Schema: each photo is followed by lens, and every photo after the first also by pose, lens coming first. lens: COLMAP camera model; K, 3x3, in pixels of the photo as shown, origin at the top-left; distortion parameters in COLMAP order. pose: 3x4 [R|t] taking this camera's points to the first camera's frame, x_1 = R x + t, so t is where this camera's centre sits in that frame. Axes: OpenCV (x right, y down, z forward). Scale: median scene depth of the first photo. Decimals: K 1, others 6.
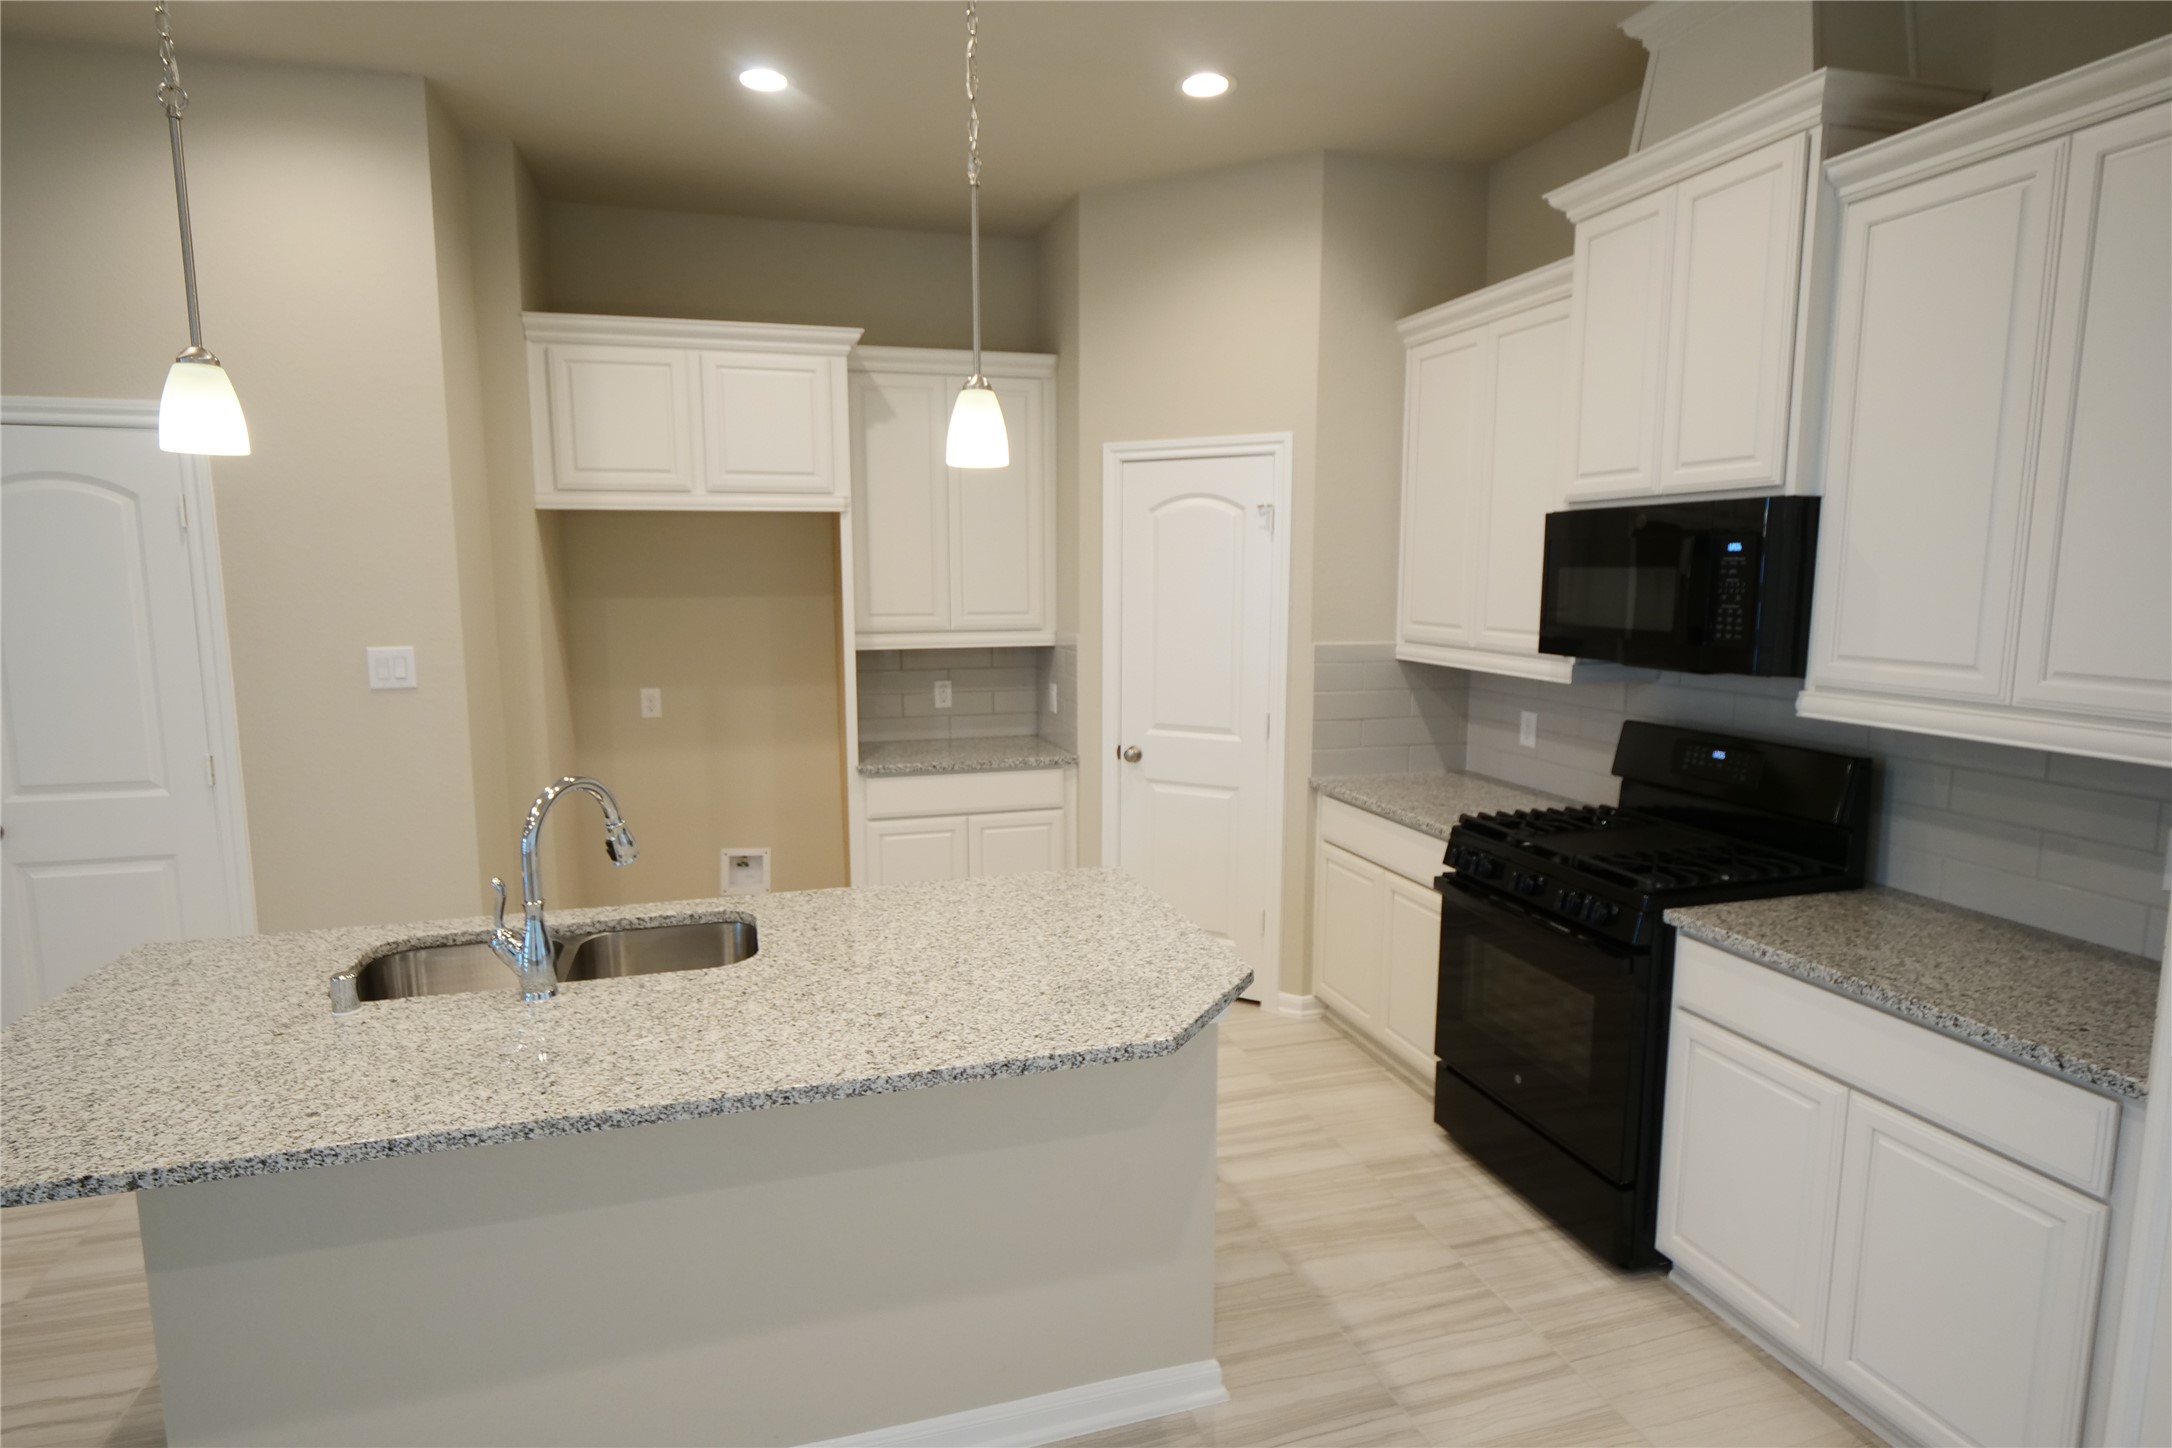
lens RADIAL K [[1159.8, 0, 1086.0], [0, 1159.8, 724.0], [0, 0, 1]] dist [-0.001003, -0.000848]
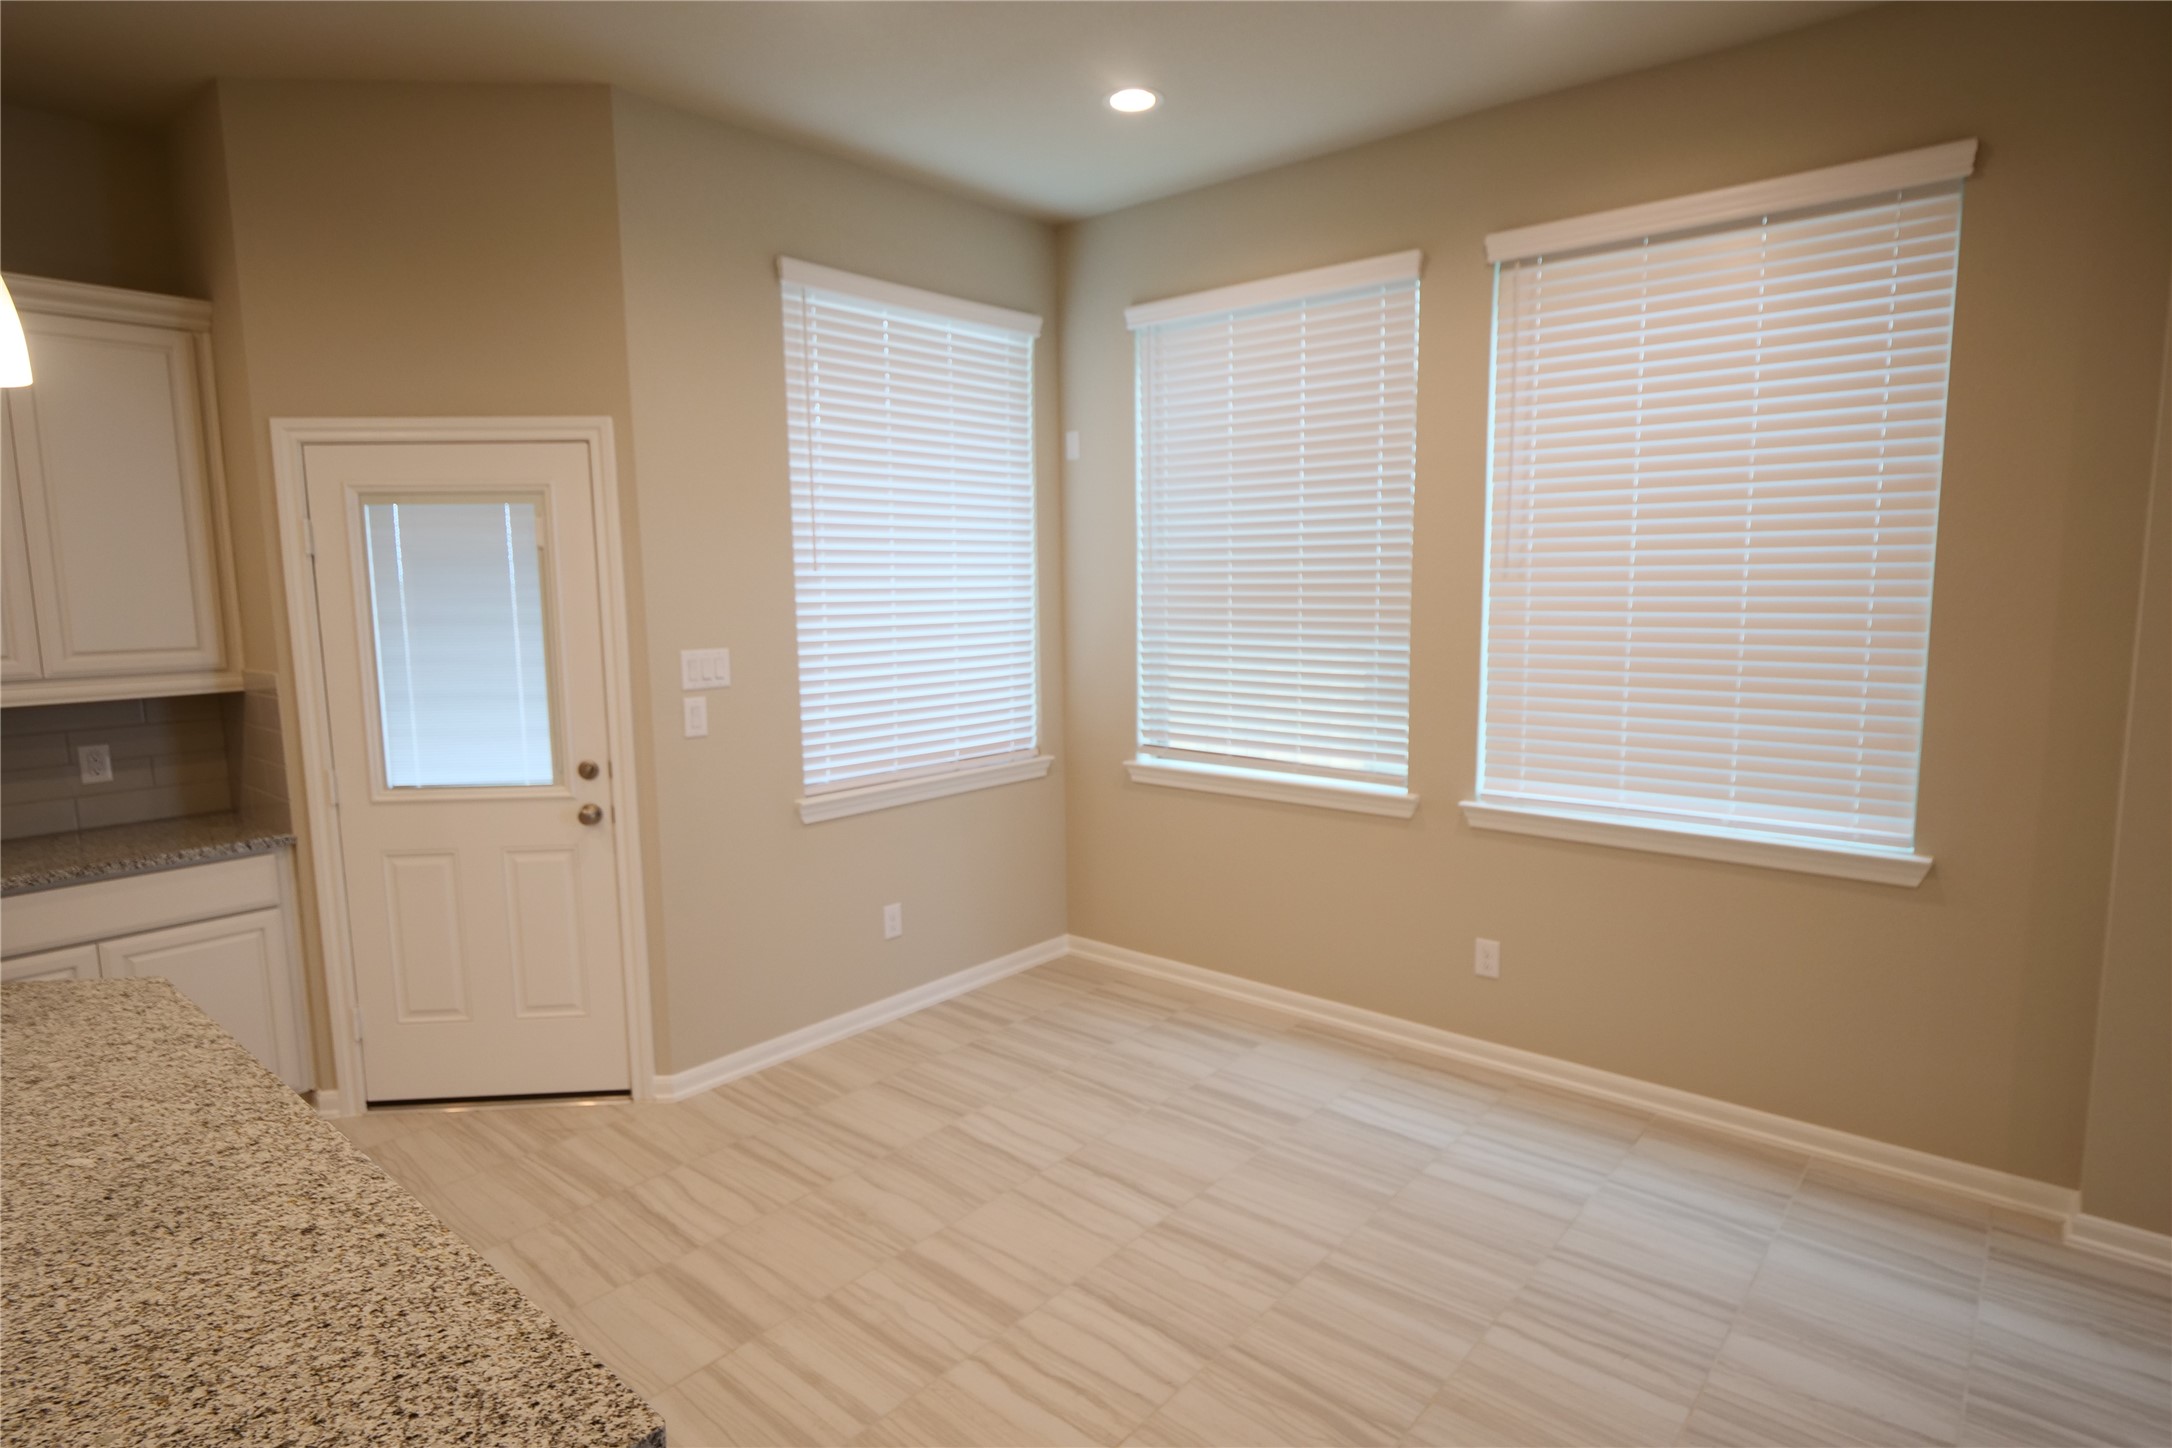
lens RADIAL K [[1159.8, 0, 1086.0], [0, 1159.8, 724.0], [0, 0, 1]] dist [-0.001003, -0.000848]
pose [[-0.541145, -0.097432, 0.835266, -0.792787], [0.126381, 0.972561, 0.195326, -0.053287], [-0.831378, 0.211262, -0.513983, 0.430840]]
